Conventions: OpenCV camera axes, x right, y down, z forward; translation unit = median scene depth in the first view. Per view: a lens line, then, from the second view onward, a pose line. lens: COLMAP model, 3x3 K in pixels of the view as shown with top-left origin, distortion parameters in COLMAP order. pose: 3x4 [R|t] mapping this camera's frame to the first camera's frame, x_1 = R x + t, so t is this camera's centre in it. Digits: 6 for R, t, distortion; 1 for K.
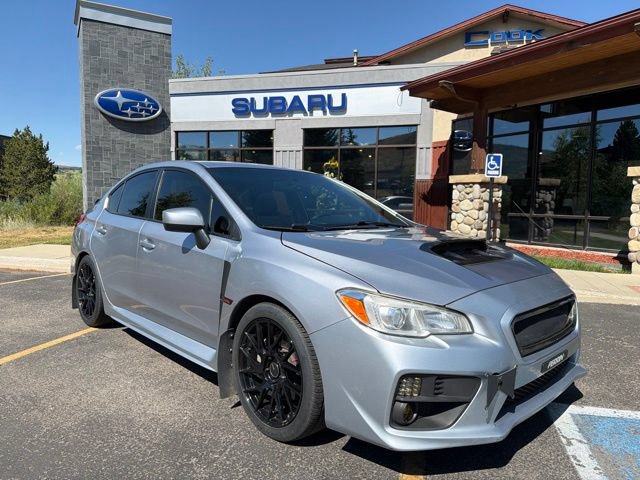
lens RADIAL K [[503.4, 0, 289.0], [0, 503.4, 240.7], [0, 0, 1]] dist [0.034053, -0.085631]
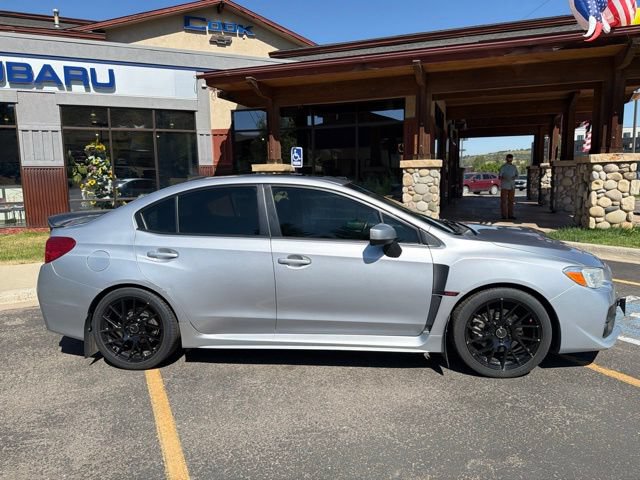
lens RADIAL K [[531.2, 0, 319.2], [0, 531.2, 232.6], [0, 0, 1]] dist [0.046831, -0.097778]
pose [[0.695774, -0.104466, 0.710624, -0.338109], [0.076680, 0.994516, 0.071122, -0.041801], [-0.714156, 0.005006, 0.699968, 0.068896]]
